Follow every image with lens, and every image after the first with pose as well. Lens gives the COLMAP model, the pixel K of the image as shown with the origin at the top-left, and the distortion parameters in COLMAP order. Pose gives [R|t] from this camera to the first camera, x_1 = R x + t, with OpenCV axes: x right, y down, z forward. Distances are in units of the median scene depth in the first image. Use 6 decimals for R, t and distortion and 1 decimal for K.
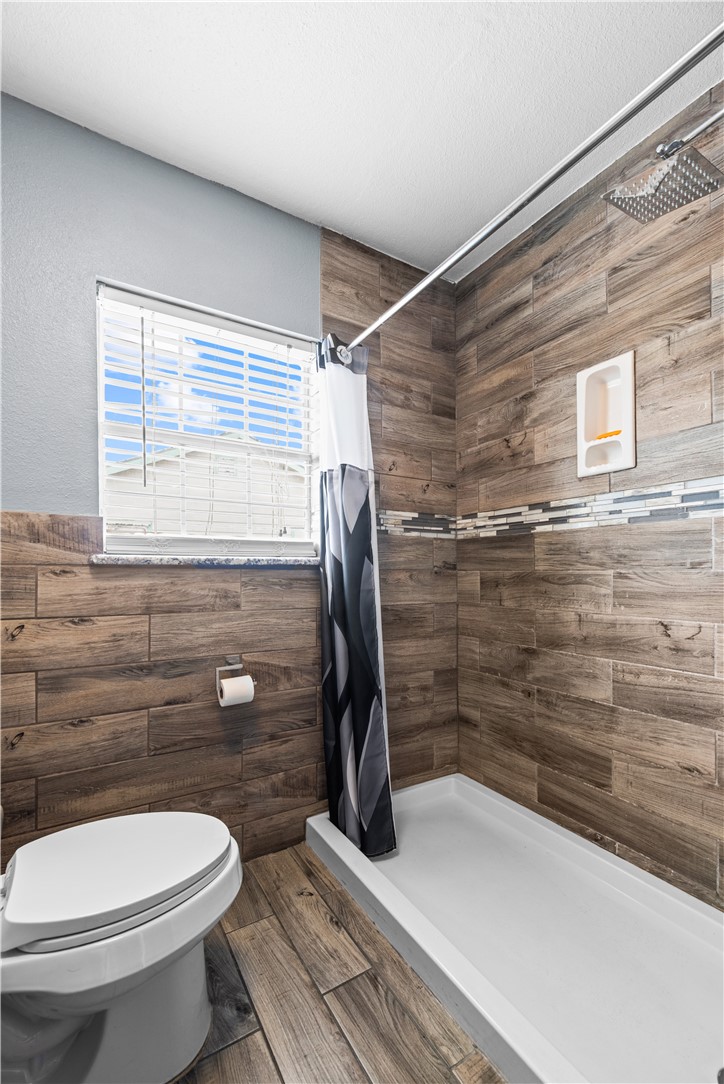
lens RADIAL K [[443.4, 0, 345.2], [0, 443.4, 569.1], [0, 0, 1]] dist [-0.001333, 0.000006]
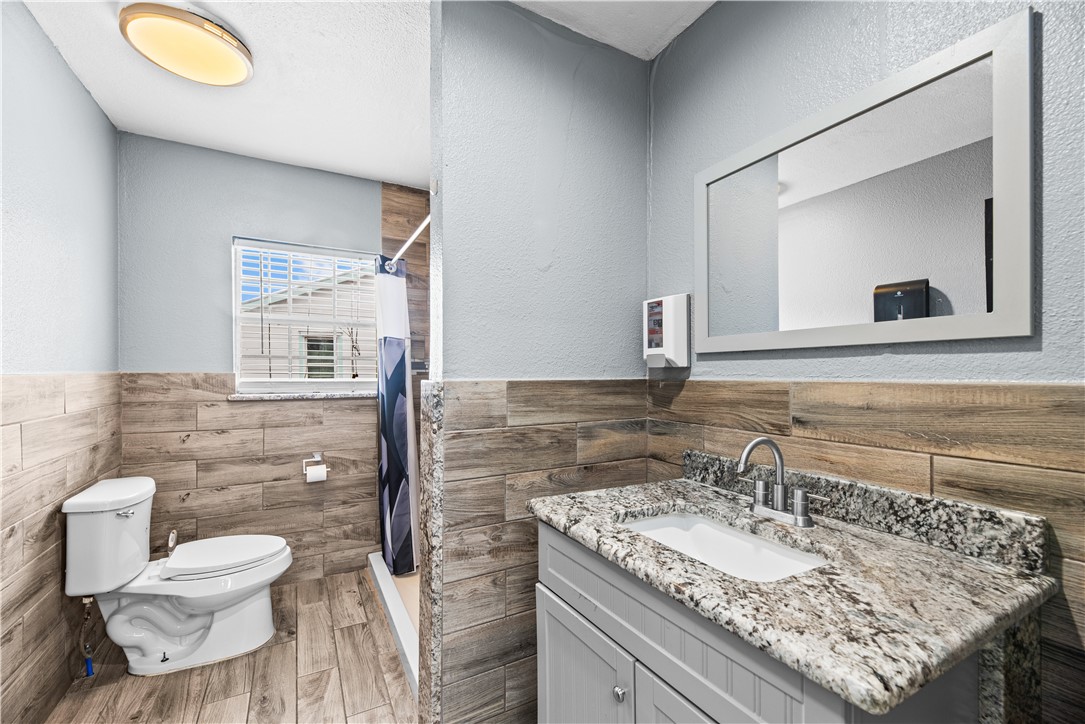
lens RADIAL K [[443.8, 0, 542.0], [0, 443.8, 368.1], [0, 0, 1]] dist [-0.001333, 0.000006]
pose [[0.998977, 0.007986, -0.044502, 0.681594], [-0.007496, 0.999910, 0.011170, -0.151641], [0.044587, -0.010825, 0.998947, -0.642430]]
